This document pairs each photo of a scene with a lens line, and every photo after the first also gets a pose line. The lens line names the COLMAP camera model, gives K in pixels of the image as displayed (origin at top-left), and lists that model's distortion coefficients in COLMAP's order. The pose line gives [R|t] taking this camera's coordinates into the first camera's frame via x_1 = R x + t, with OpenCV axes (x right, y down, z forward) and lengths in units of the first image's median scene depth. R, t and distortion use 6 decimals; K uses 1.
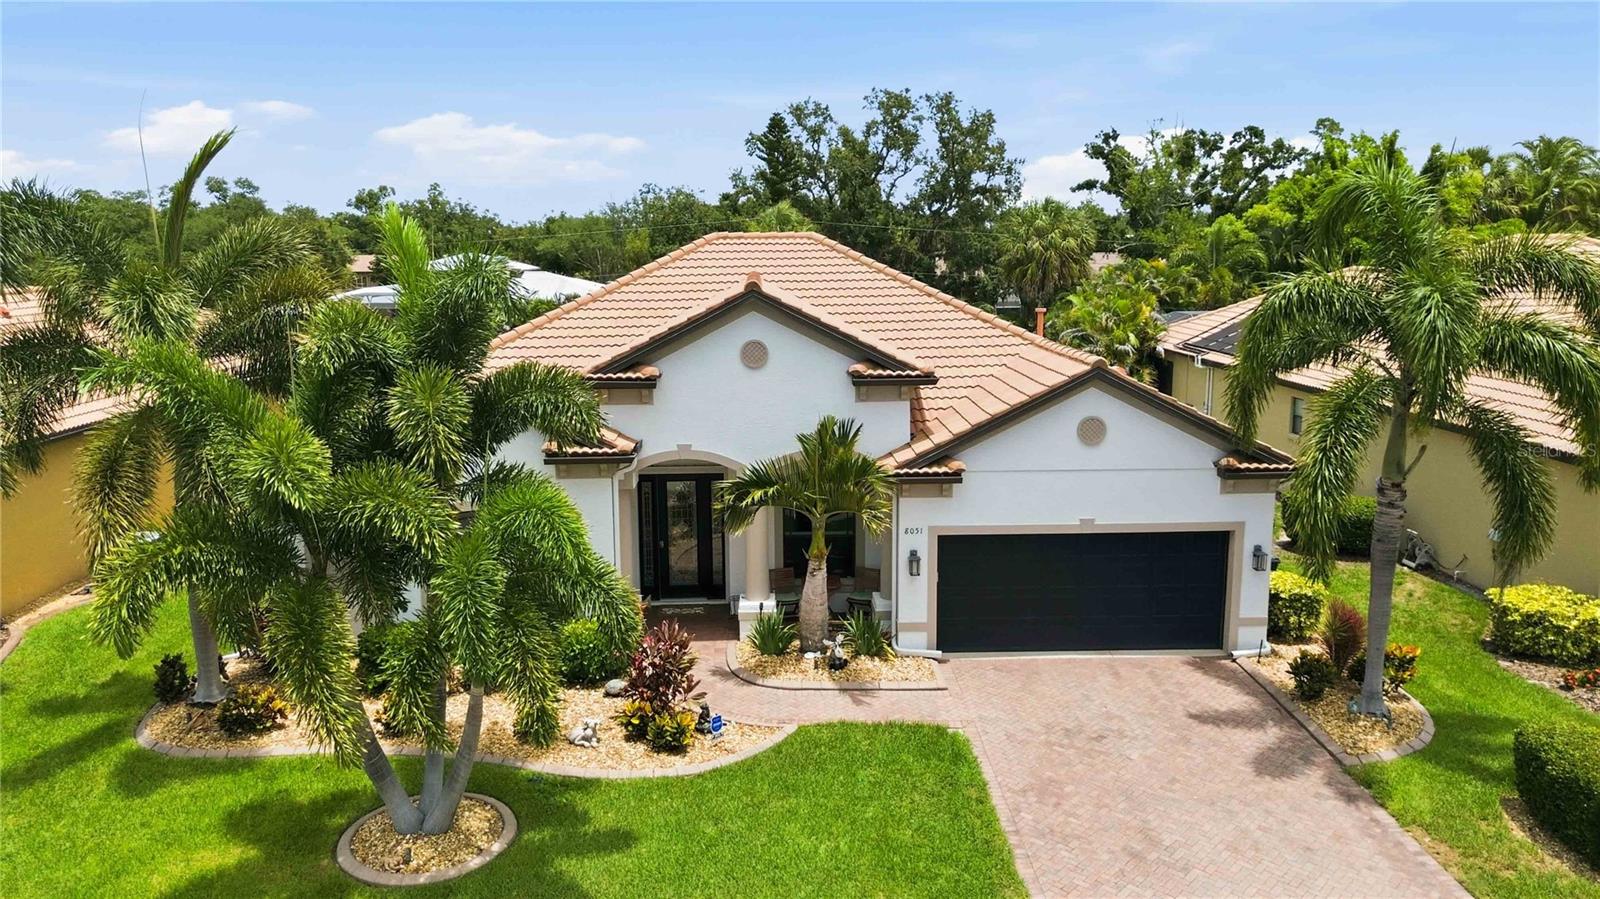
lens RADIAL K [[1142.1, 0, 795.6], [0, 1142.1, 448.4], [0, 0, 1]] dist [0.067746, -0.068014]
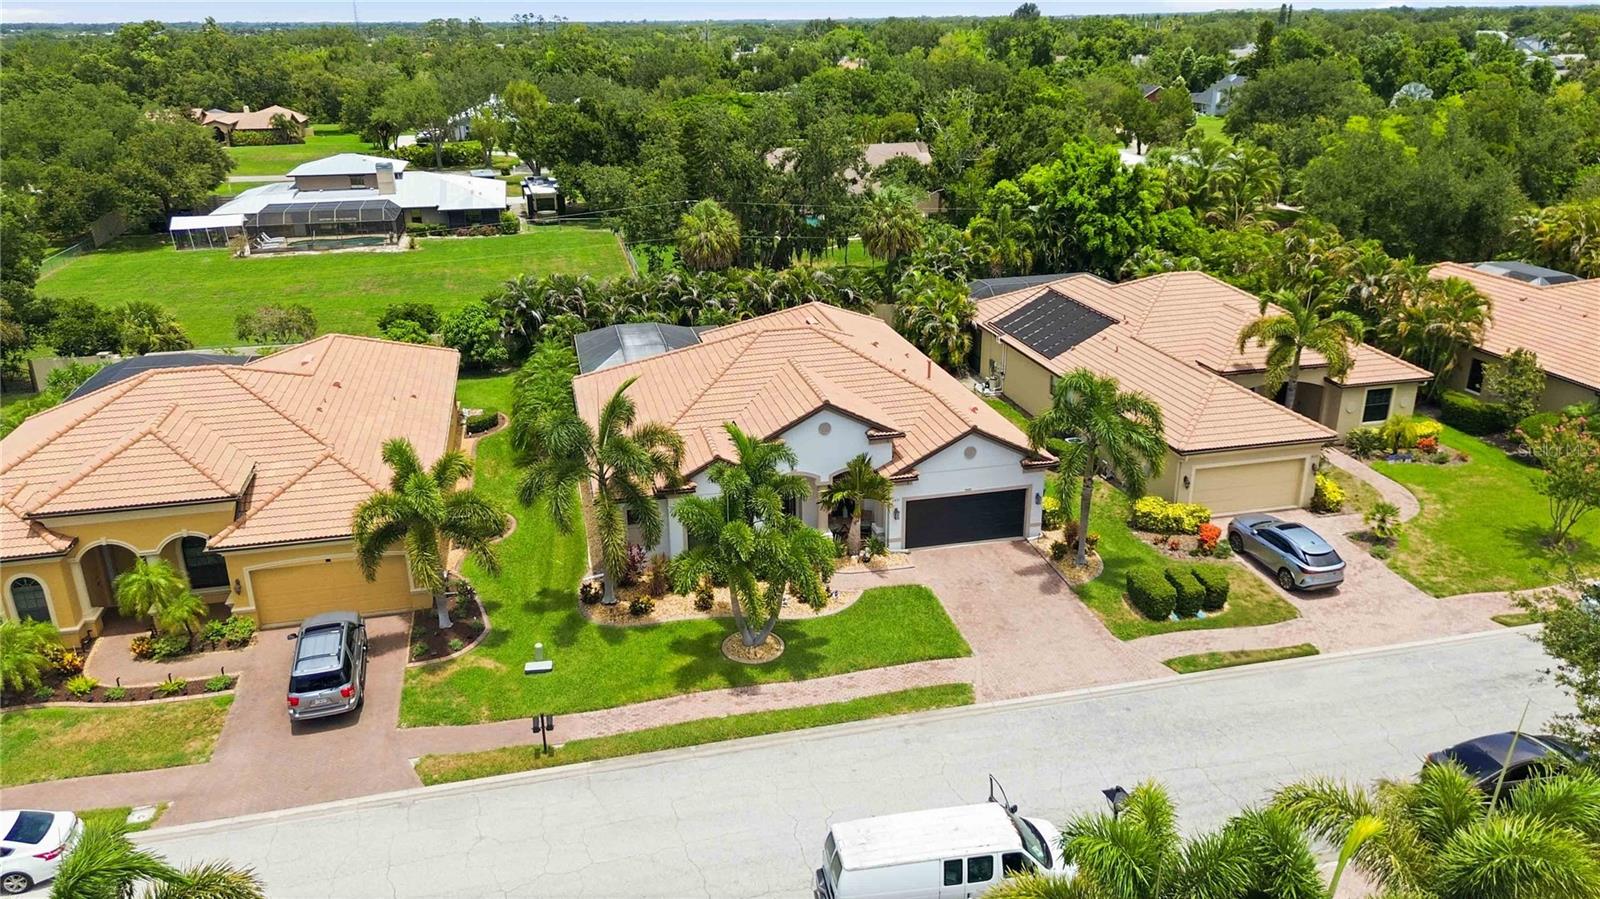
lens RADIAL K [[1142.1, 0, 795.6], [0, 1142.1, 448.4], [0, 0, 1]] dist [0.067746, -0.068014]
pose [[0.980329, -0.072204, 0.183692, -0.506323], [0.038445, 0.982712, 0.181105, -0.451167], [-0.193592, -0.170481, 0.966156, -1.146984]]
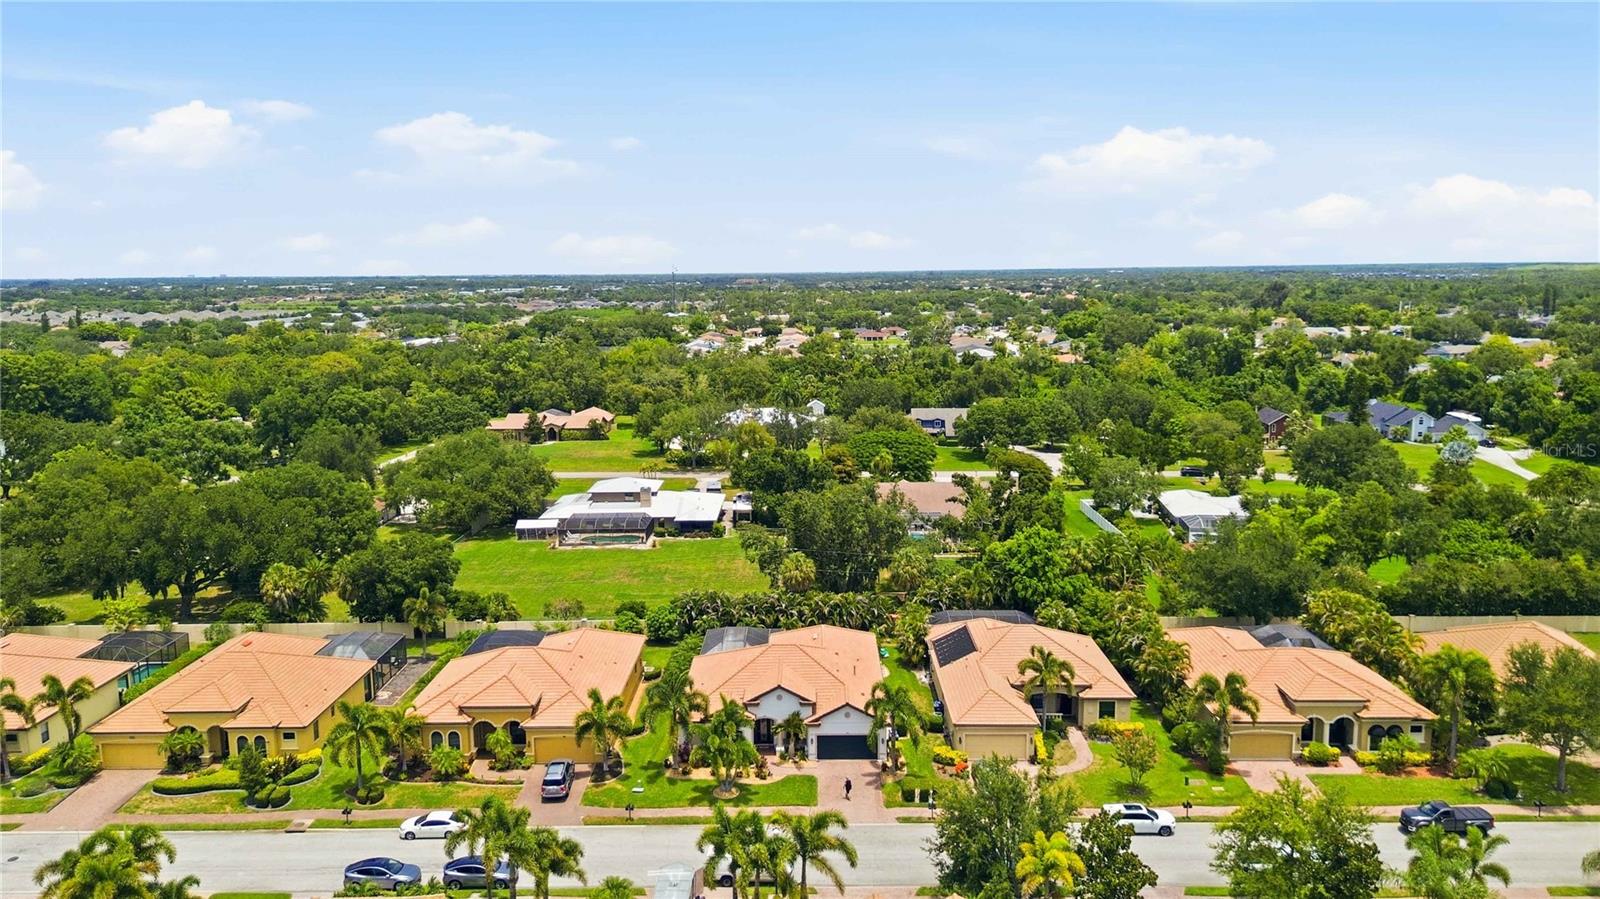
lens RADIAL K [[1142.1, 0, 795.6], [0, 1142.1, 448.4], [0, 0, 1]] dist [0.067746, -0.068014]
pose [[0.999002, 0.004357, -0.044455, 0.248789], [-0.005275, 0.999775, -0.020547, -1.058234], [0.044355, 0.020761, 0.998800, -3.955834]]
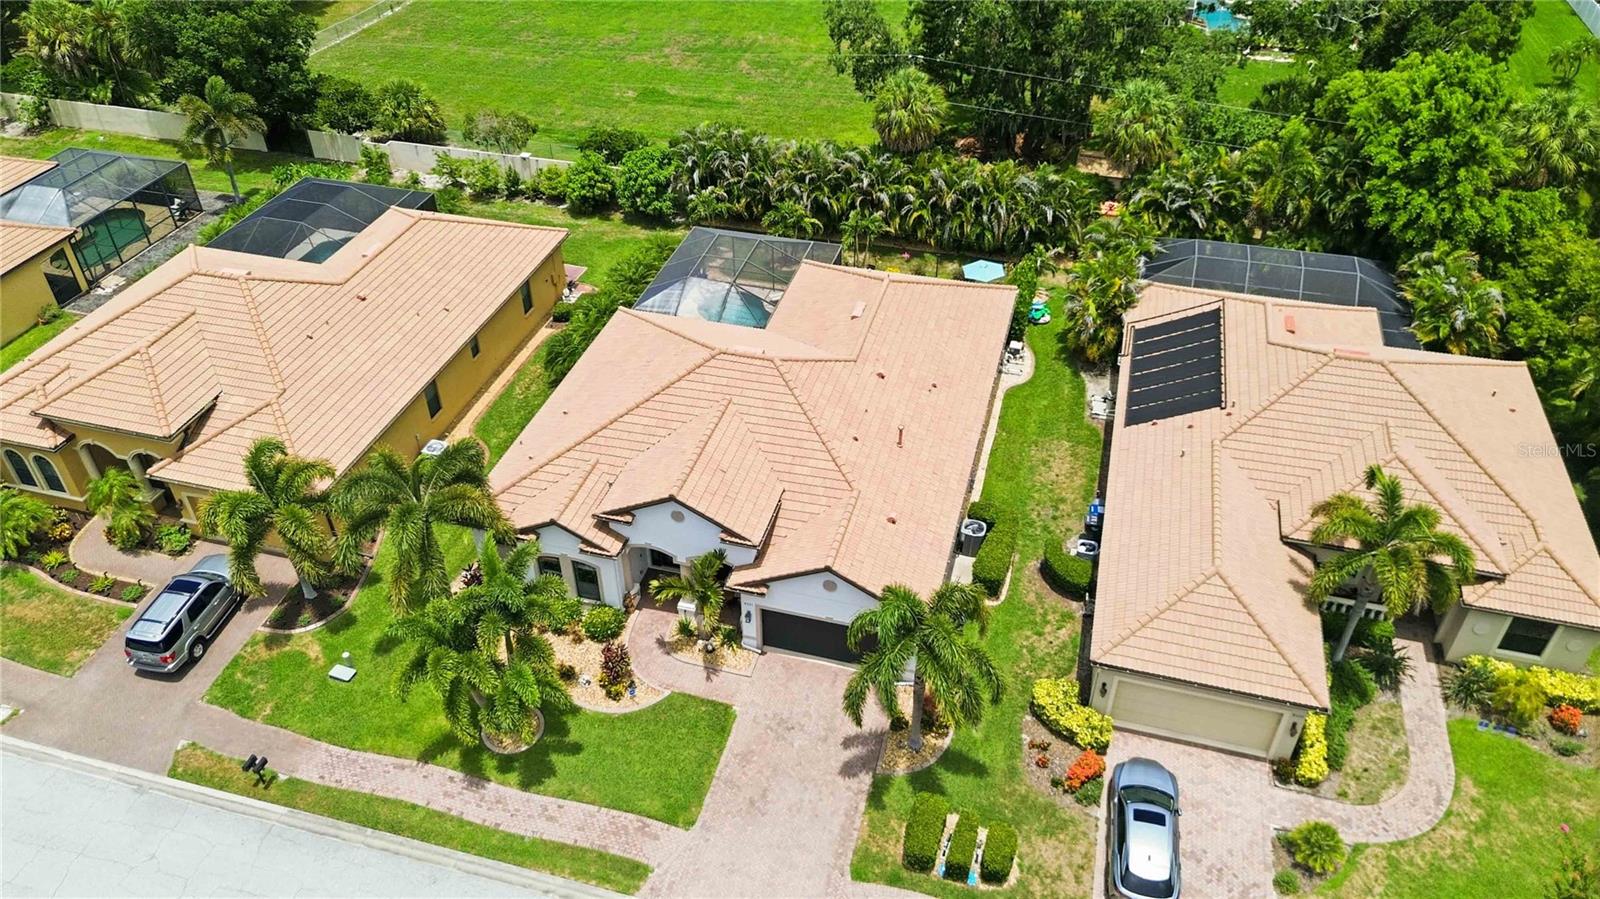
lens RADIAL K [[1142.1, 0, 795.6], [0, 1142.1, 448.4], [0, 0, 1]] dist [0.067746, -0.068014]
pose [[0.953423, 0.186199, -0.237308, 0.629791], [-0.053481, 0.878618, 0.474522, -1.174876], [0.296858, -0.439729, 0.847652, -0.614385]]
